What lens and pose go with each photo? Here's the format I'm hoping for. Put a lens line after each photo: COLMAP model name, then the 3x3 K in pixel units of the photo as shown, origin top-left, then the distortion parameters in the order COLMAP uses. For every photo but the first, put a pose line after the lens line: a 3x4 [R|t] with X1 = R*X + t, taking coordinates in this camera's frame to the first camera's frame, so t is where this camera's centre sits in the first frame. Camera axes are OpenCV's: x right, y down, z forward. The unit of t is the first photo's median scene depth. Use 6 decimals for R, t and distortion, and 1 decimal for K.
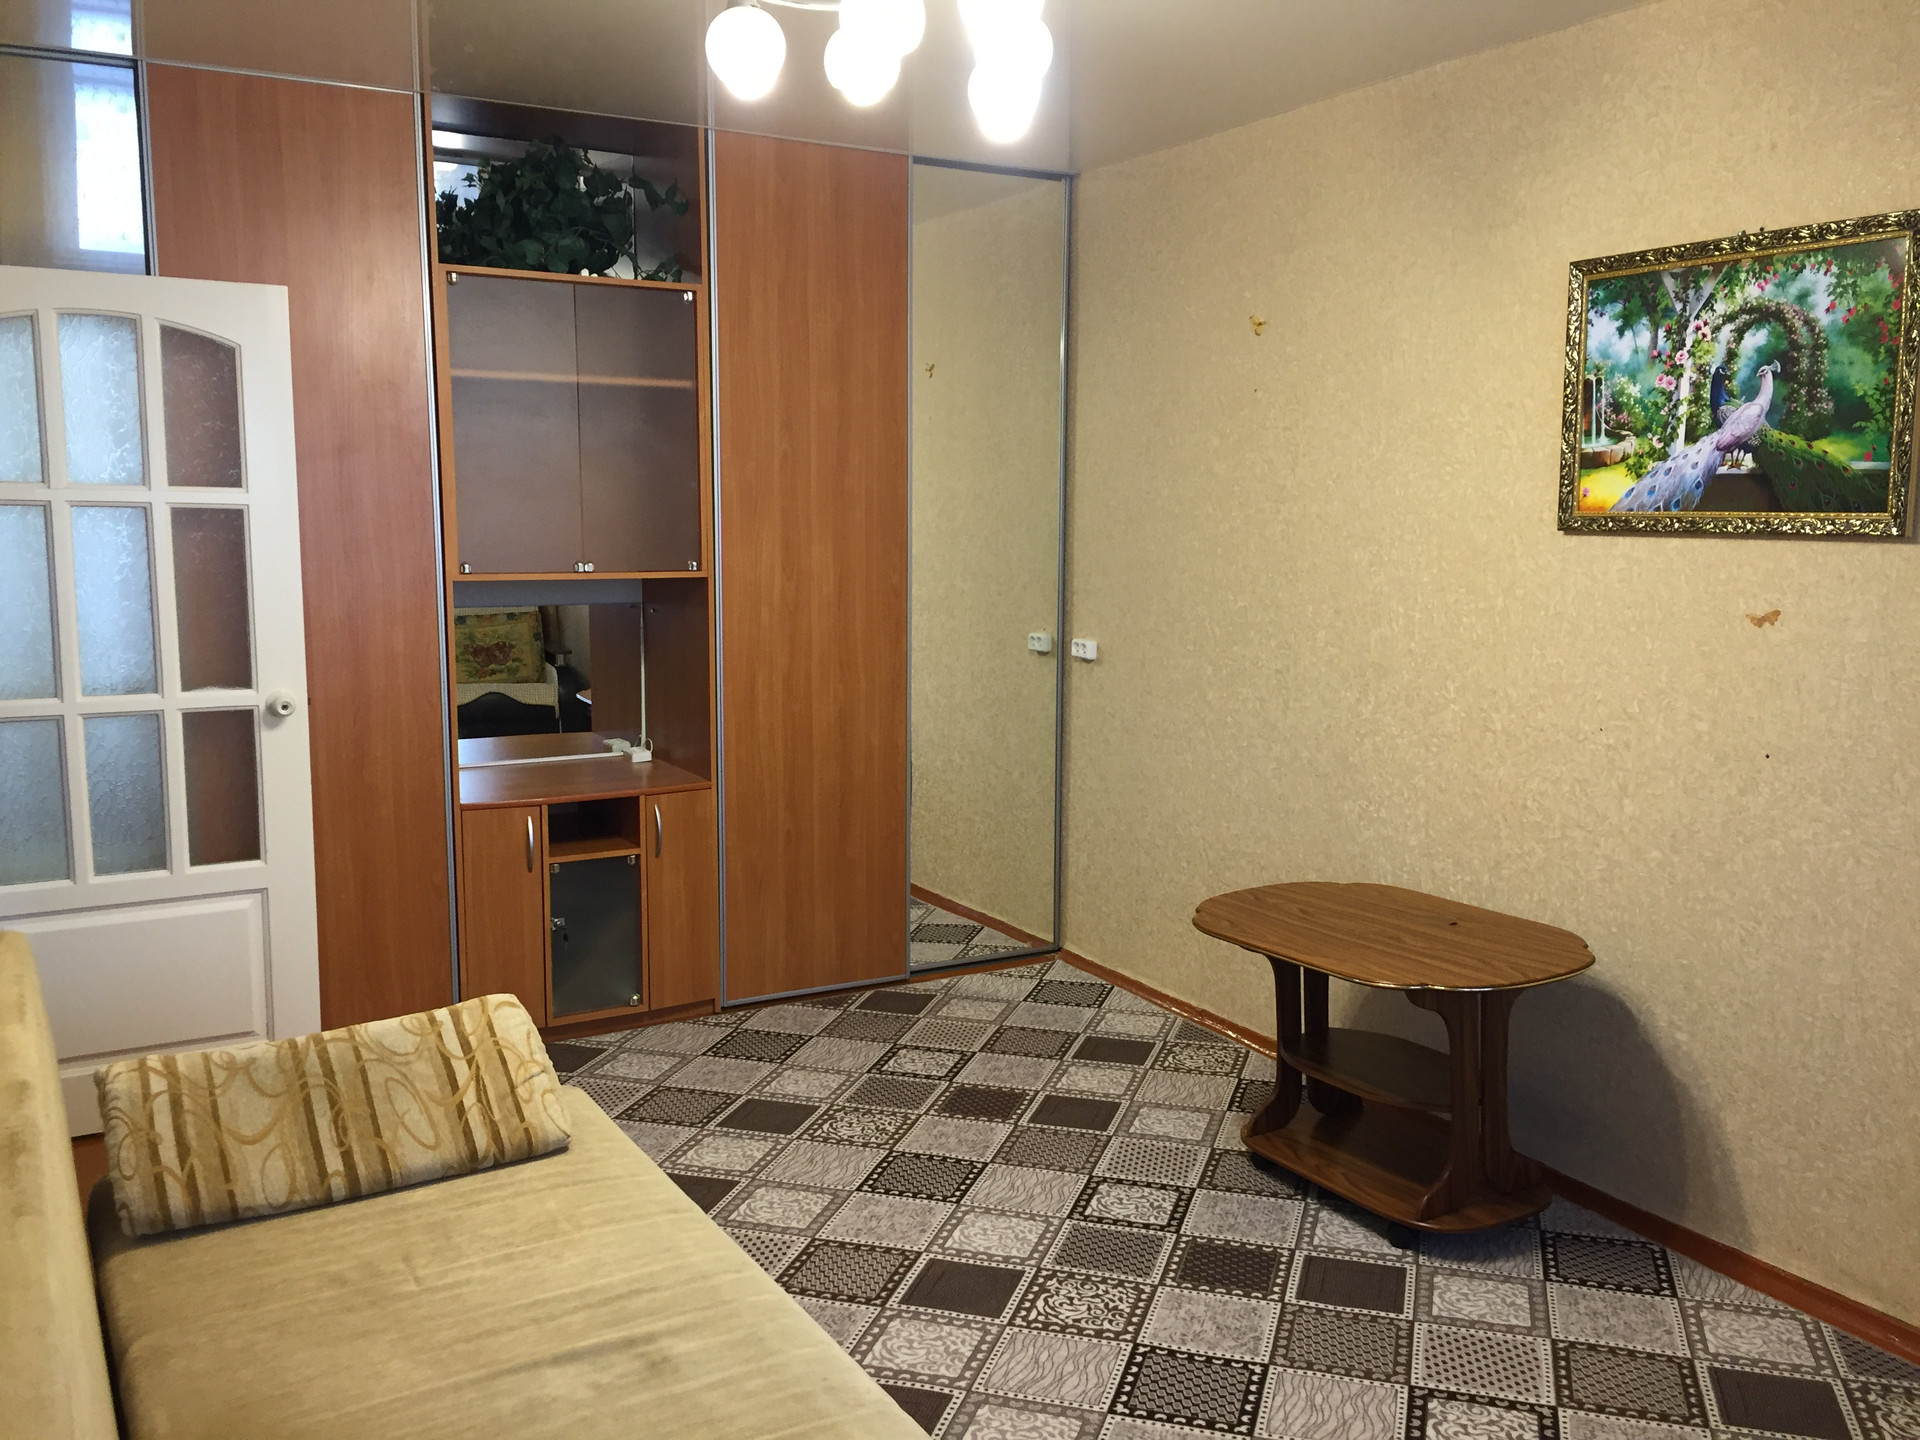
lens RADIAL K [[1656.1, 0, 953.2], [0, 1656.1, 719.6], [0, 0, 1]] dist [0.095778, -0.124365]
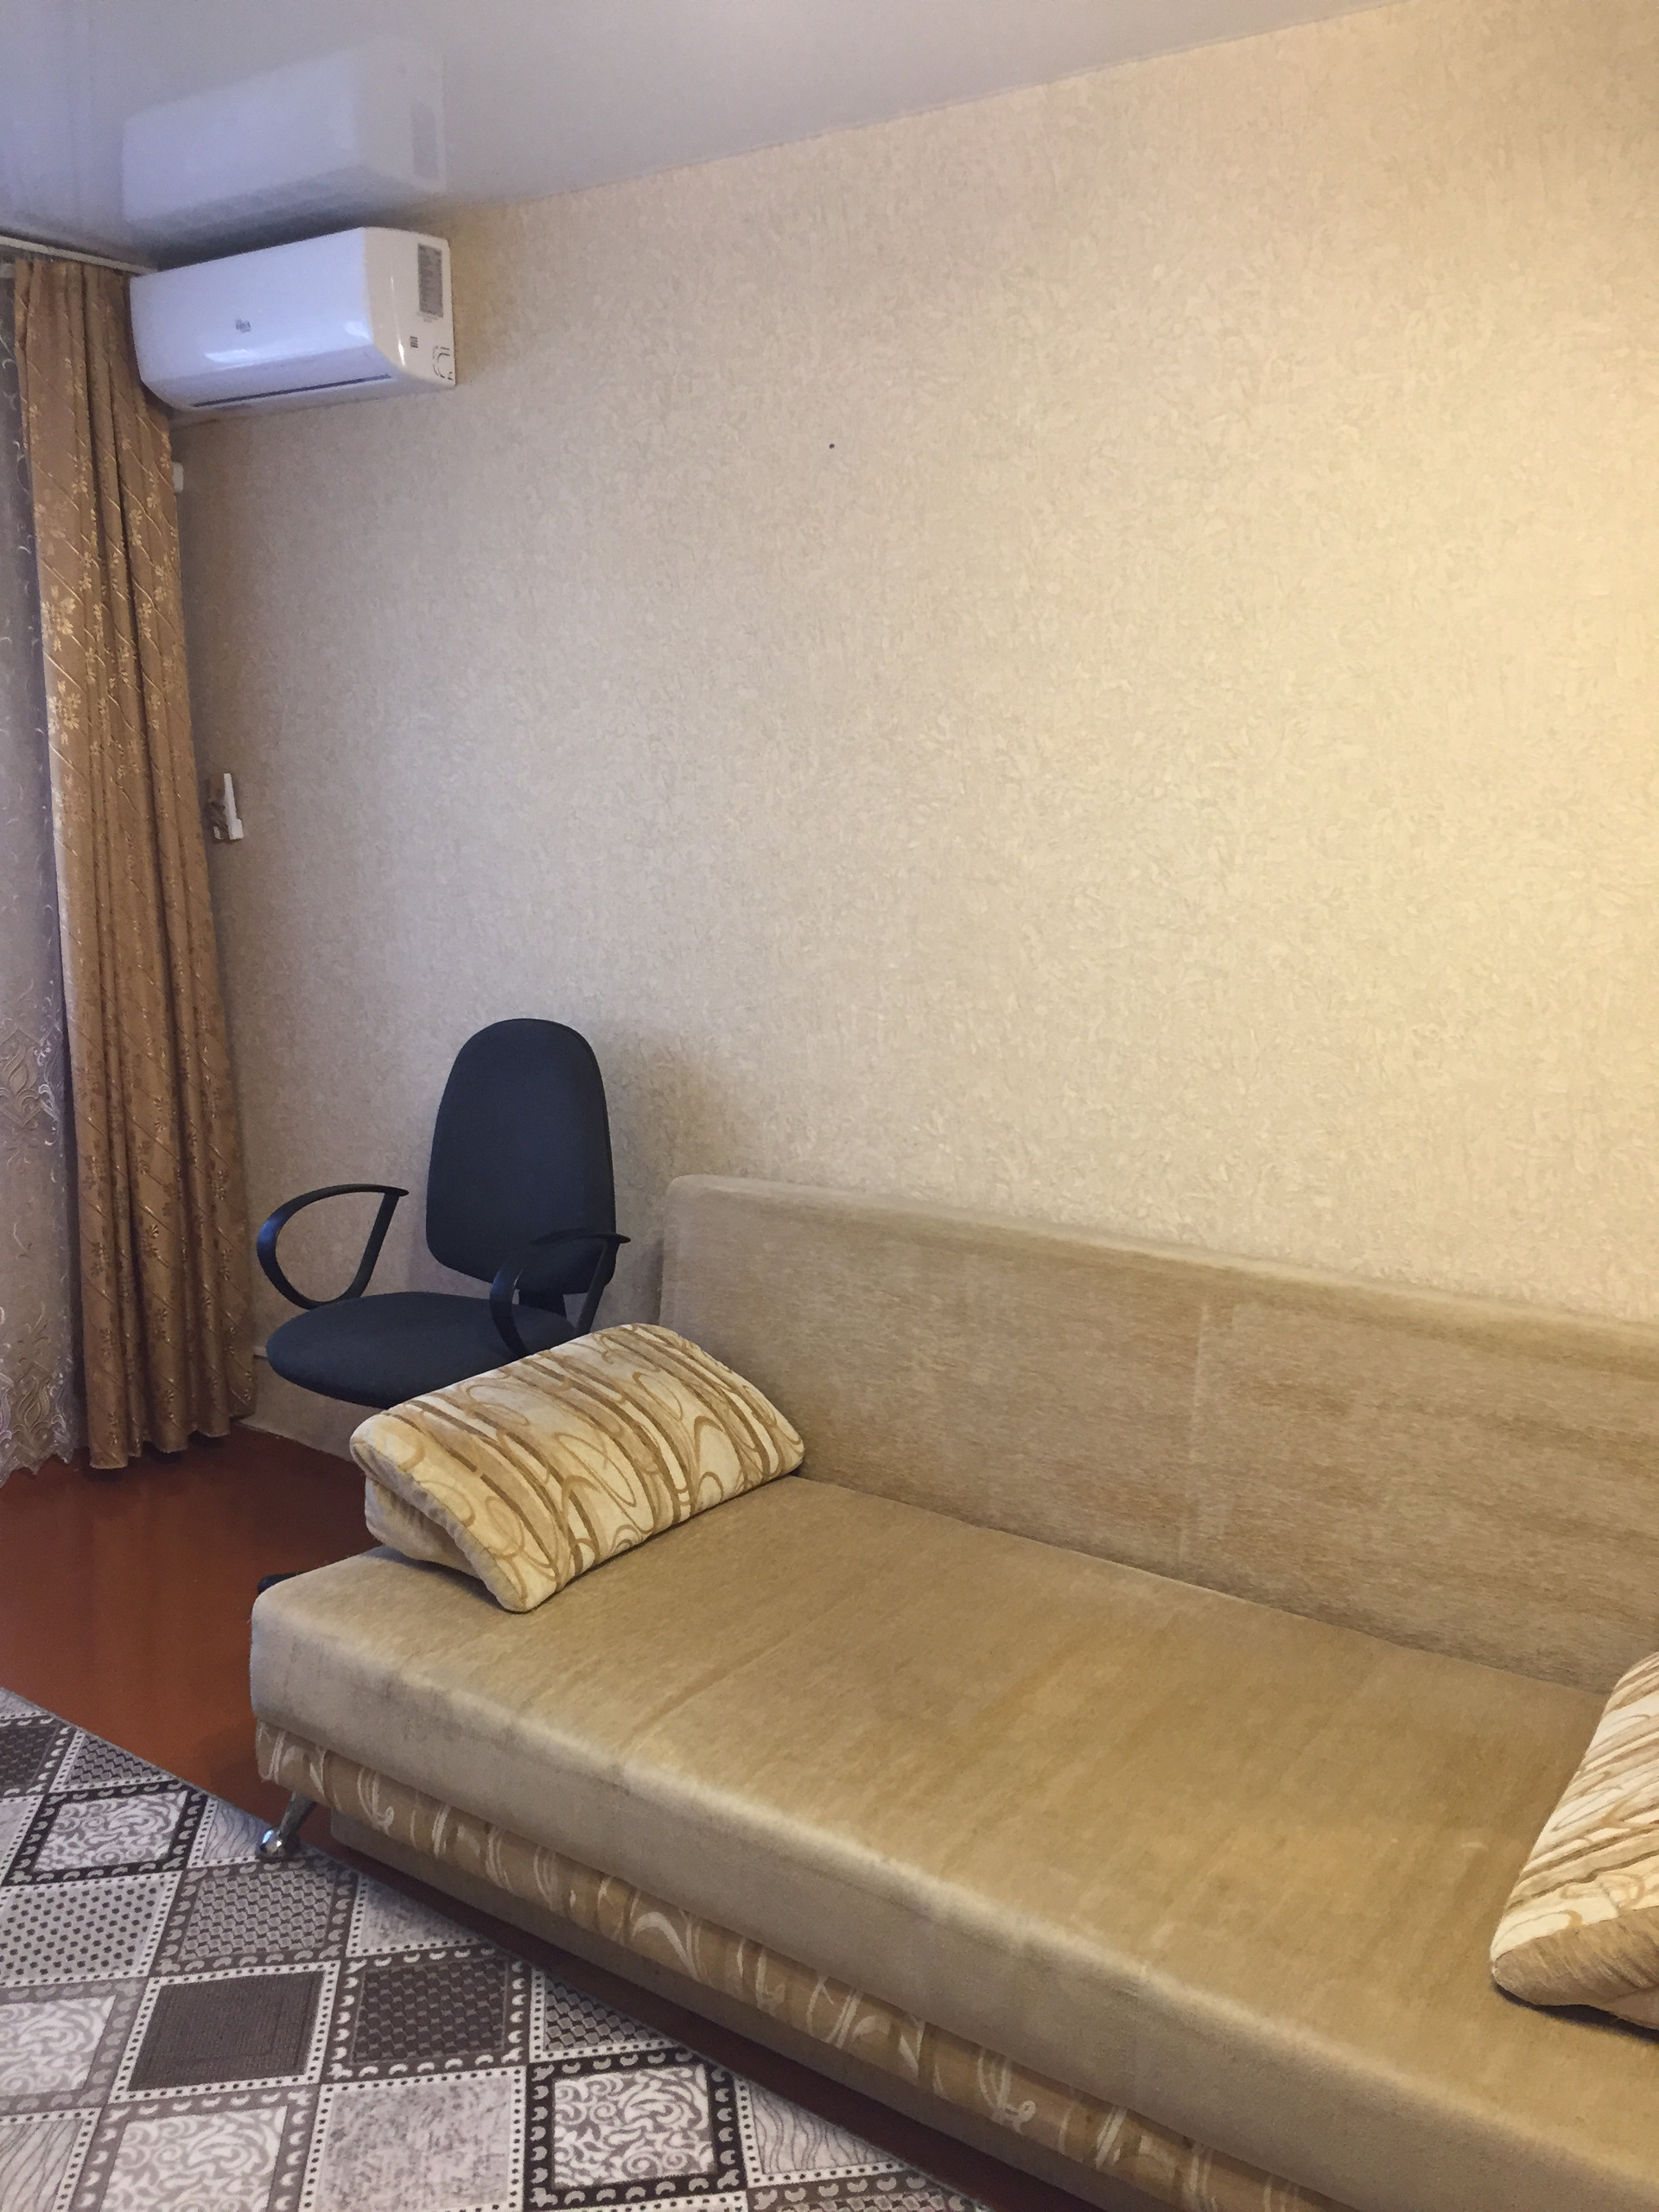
lens RADIAL K [[1907.9, 0, 842.3], [0, 1907.9, 1115.4], [0, 0, 1]] dist [0.095778, -0.124365]
pose [[0.905843, -0.079767, 0.416036, -0.088044], [0.056627, 0.996098, 0.067688, 0.088208], [-0.419812, -0.037755, 0.906825, 0.361760]]
